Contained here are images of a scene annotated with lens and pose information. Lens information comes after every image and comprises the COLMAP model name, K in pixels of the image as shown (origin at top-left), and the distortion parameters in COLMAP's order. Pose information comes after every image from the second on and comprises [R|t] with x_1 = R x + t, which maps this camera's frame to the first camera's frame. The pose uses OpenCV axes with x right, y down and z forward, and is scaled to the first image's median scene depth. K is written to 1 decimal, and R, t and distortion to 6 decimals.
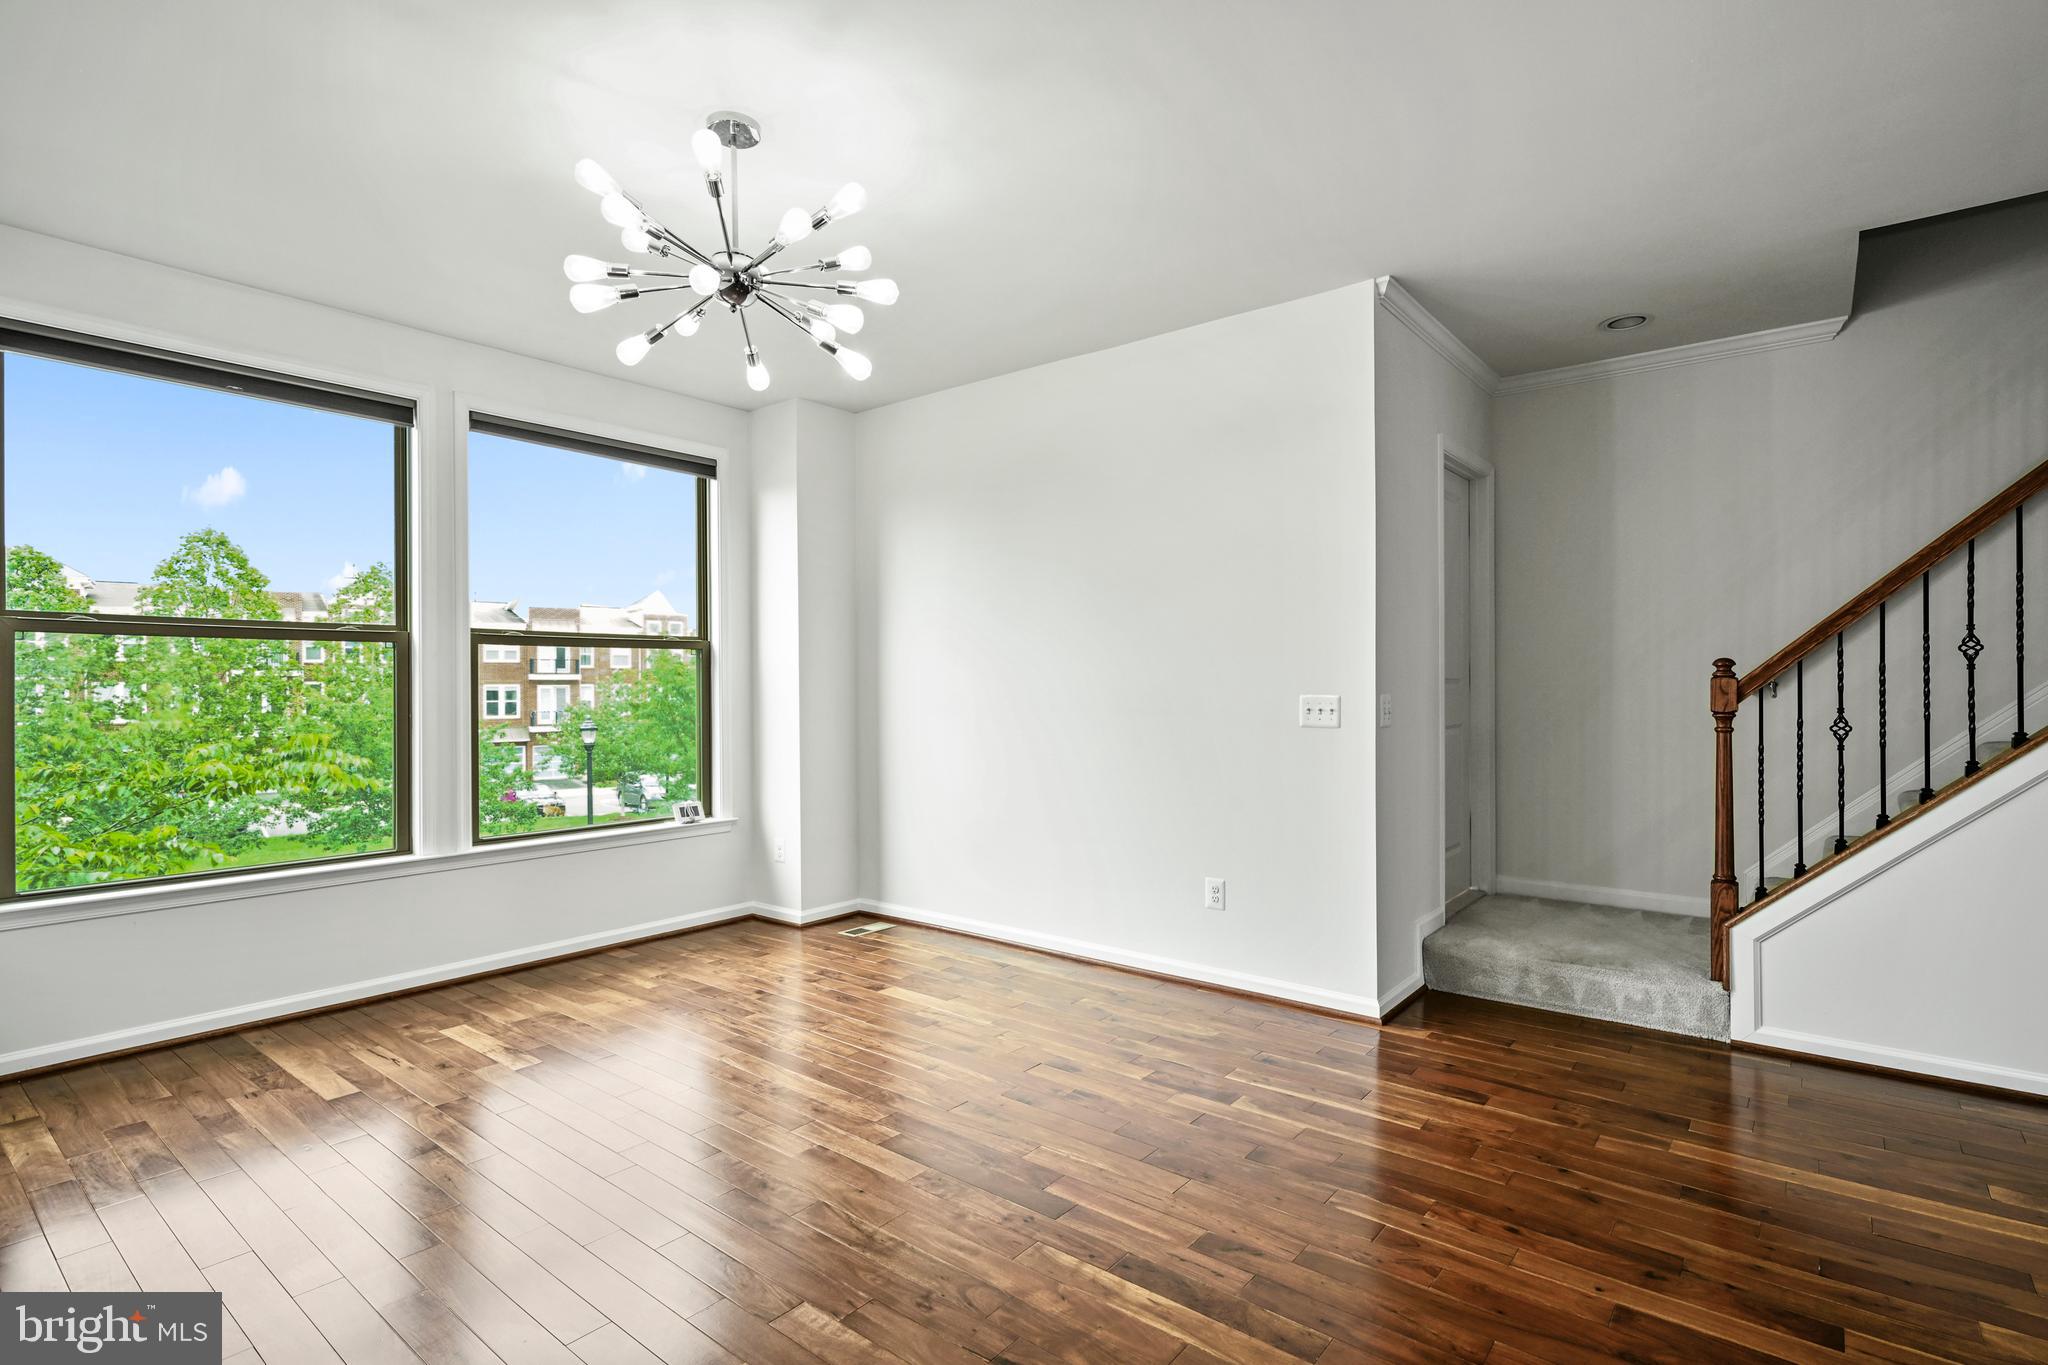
lens RADIAL K [[989.9, 0, 1024.0], [0, 989.9, 682.5], [0, 0, 1]] dist [-0.000971, -0.000323]
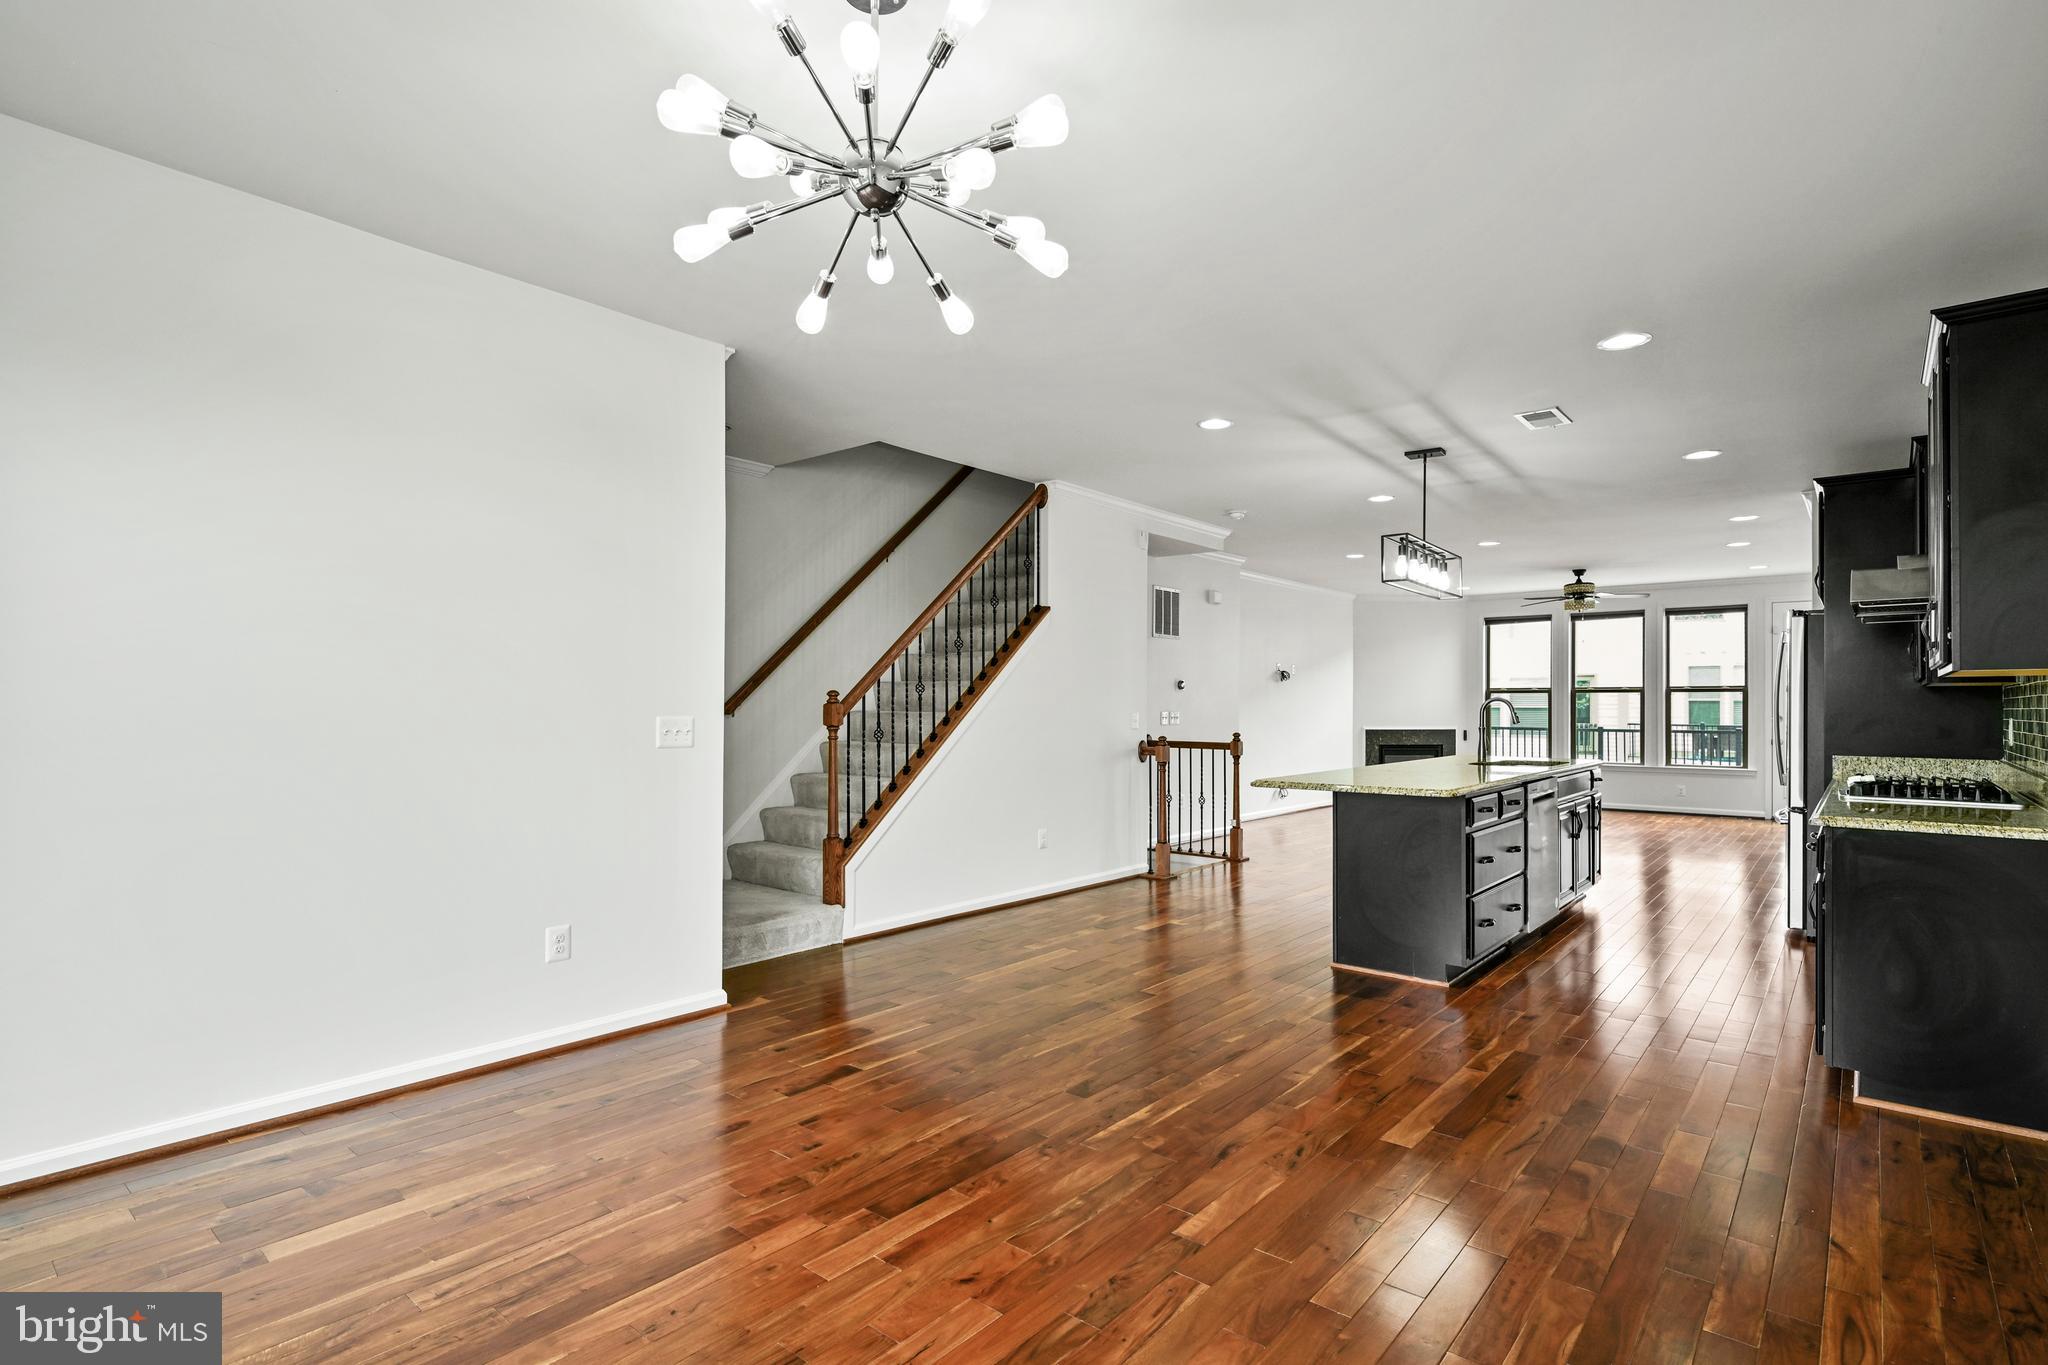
lens RADIAL K [[998.6, 0, 1040.1], [0, 998.6, 700.9], [0, 0, 1]] dist [0.000323, -0.000720]
pose [[0.013702, 0.011033, 0.999845, -0.842798], [-0.004805, 0.999928, -0.010968, 0.006587], [-0.999895, -0.004654, 0.013754, 0.684433]]
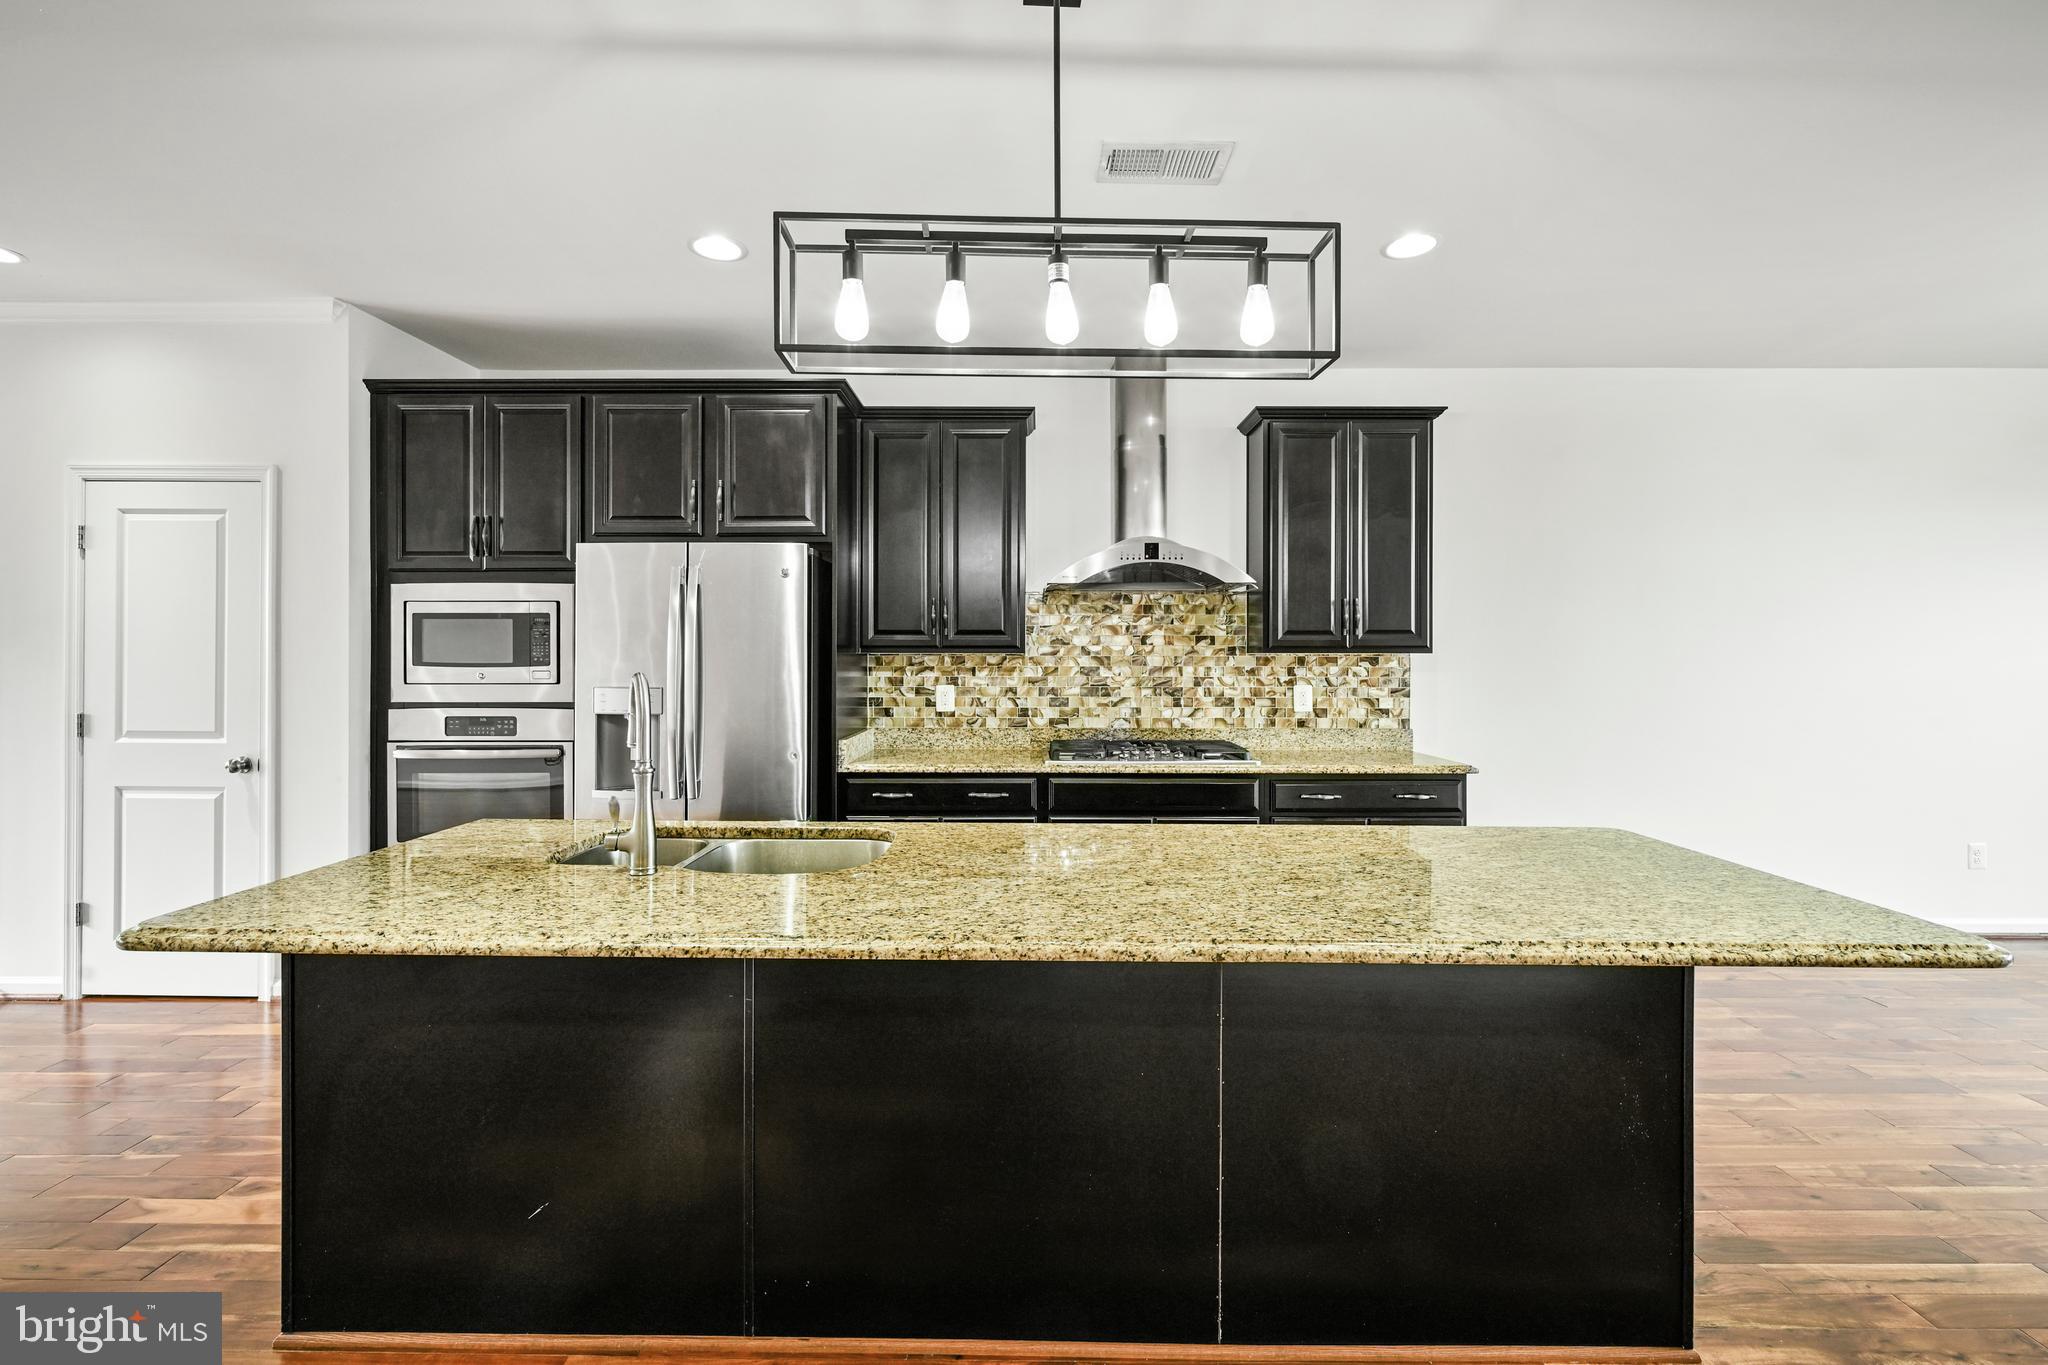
lens RADIAL K [[853.2, 0, 1031.0], [0, 853.2, 654.4], [0, 0, 1]] dist [-0.001696, 0.000141]
pose [[-0.780512, 0.003930, -0.625129, 1.206814], [0.004143, 0.999991, 0.001114, -0.037526], [0.625128, -0.001721, -0.780521, 0.424835]]
